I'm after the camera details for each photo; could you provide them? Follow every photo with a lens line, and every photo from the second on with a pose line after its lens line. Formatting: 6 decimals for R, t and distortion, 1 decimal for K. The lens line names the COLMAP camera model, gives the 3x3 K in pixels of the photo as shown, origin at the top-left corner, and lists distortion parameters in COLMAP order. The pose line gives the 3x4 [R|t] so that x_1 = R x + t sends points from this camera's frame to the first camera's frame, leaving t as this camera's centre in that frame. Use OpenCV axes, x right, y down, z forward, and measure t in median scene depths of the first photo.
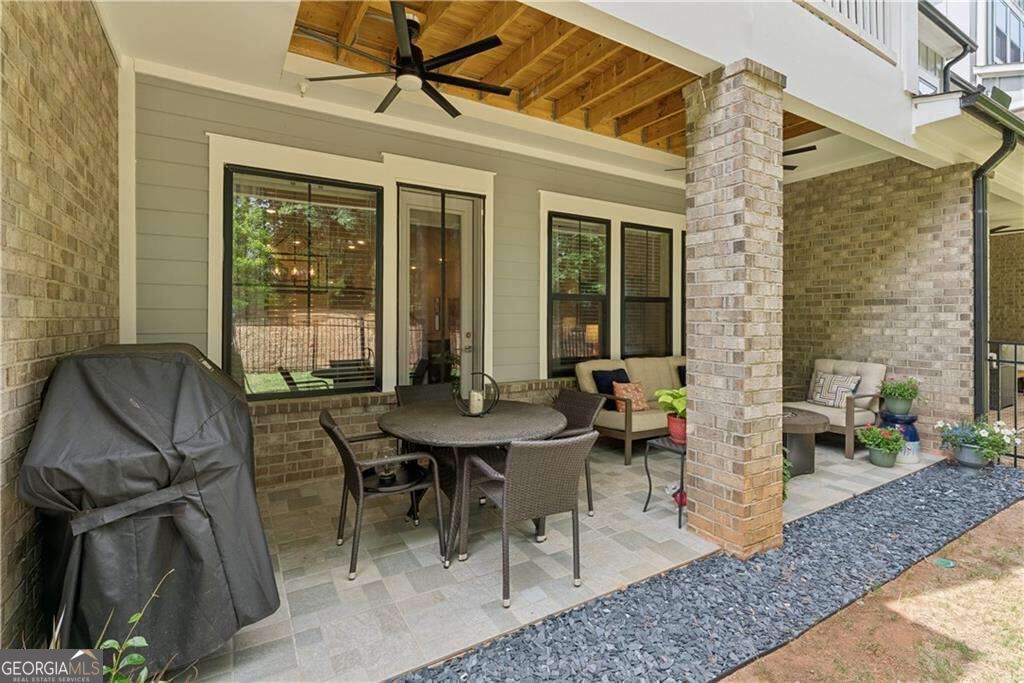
lens RADIAL K [[466.2, 0, 495.2], [0, 466.2, 318.6], [0, 0, 1]] dist [-0.002452, -0.000723]
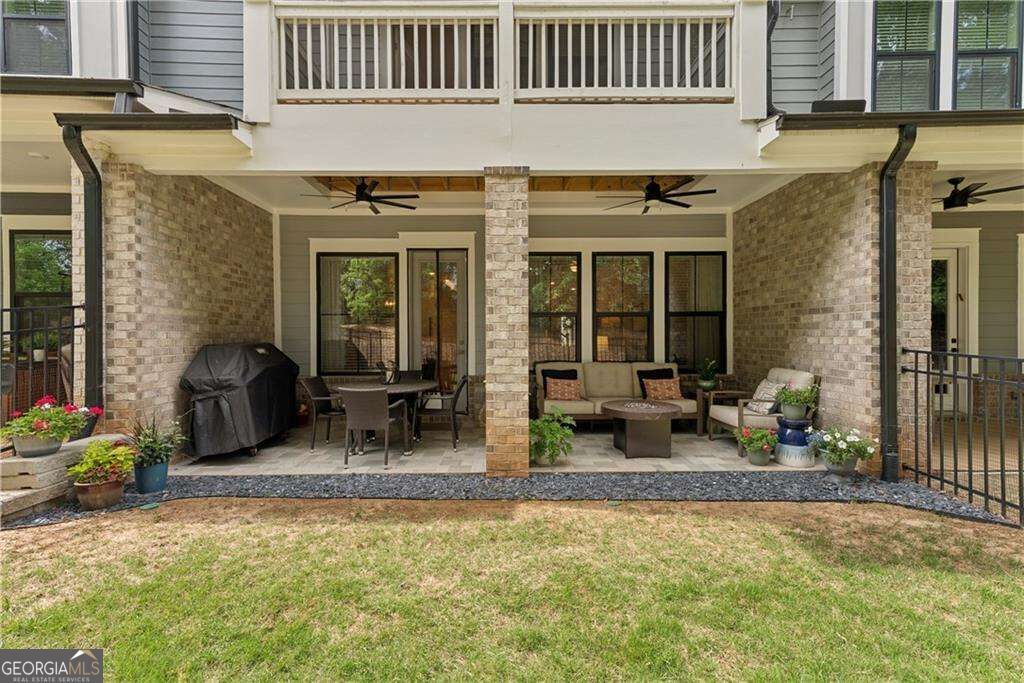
lens RADIAL K [[466.2, 0, 512.8], [0, 466.2, 340.4], [0, 0, 1]] dist [-0.002452, -0.000723]
pose [[0.864169, -0.002710, -0.503194, 0.820463], [0.006768, 0.999958, 0.006239, 0.018326], [0.503156, -0.008797, 0.864151, -0.196203]]
